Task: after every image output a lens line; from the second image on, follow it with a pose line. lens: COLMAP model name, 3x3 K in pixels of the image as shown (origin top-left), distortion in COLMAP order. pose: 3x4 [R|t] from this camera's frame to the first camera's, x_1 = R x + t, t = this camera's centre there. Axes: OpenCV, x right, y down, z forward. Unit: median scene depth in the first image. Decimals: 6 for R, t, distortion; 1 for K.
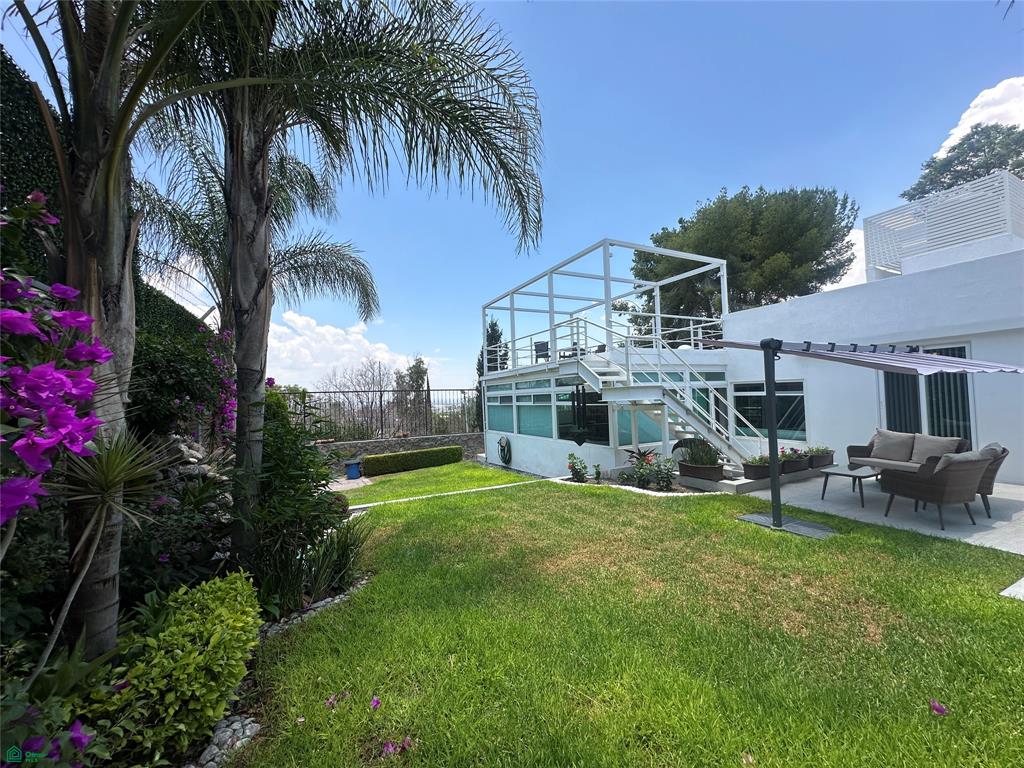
lens RADIAL K [[409.9, 0, 511.3], [0, 409.9, 384.1], [0, 0, 1]] dist [-0.008953, 0.001394]
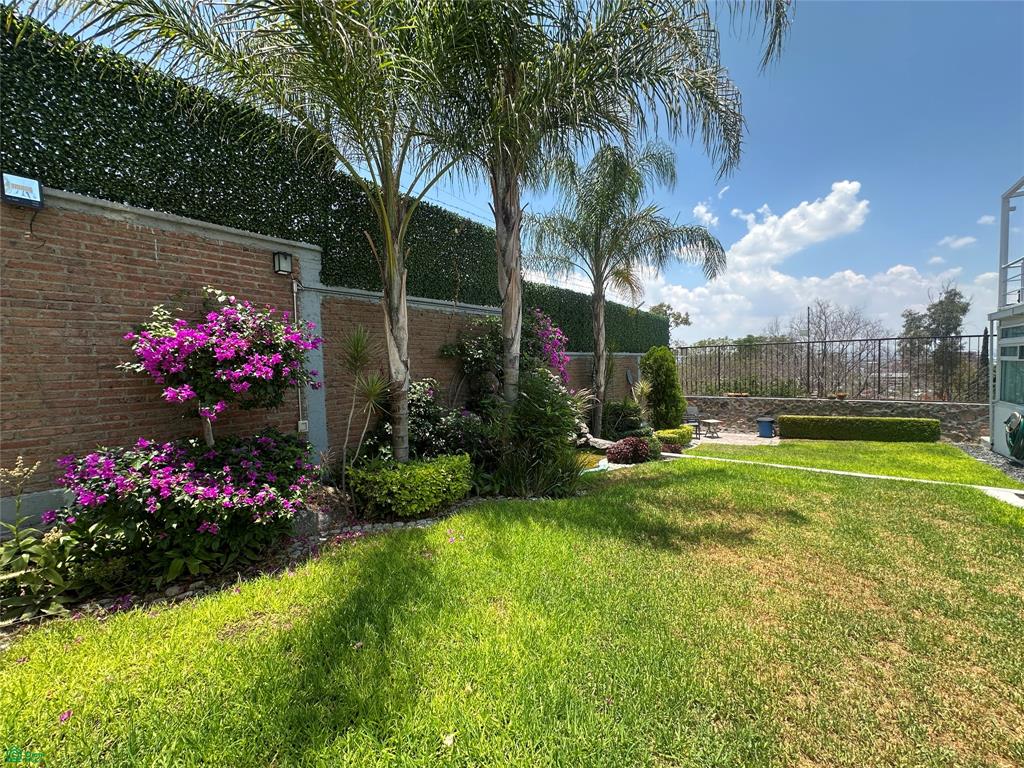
lens RADIAL K [[409.9, 0, 512.6], [0, 409.9, 386.0], [0, 0, 1]] dist [-0.008953, 0.001394]
pose [[0.435047, 0.064871, -0.898068, 0.203975], [0.045779, 0.994518, 0.094014, -0.000606], [0.899243, -0.082013, 0.429692, 0.089684]]
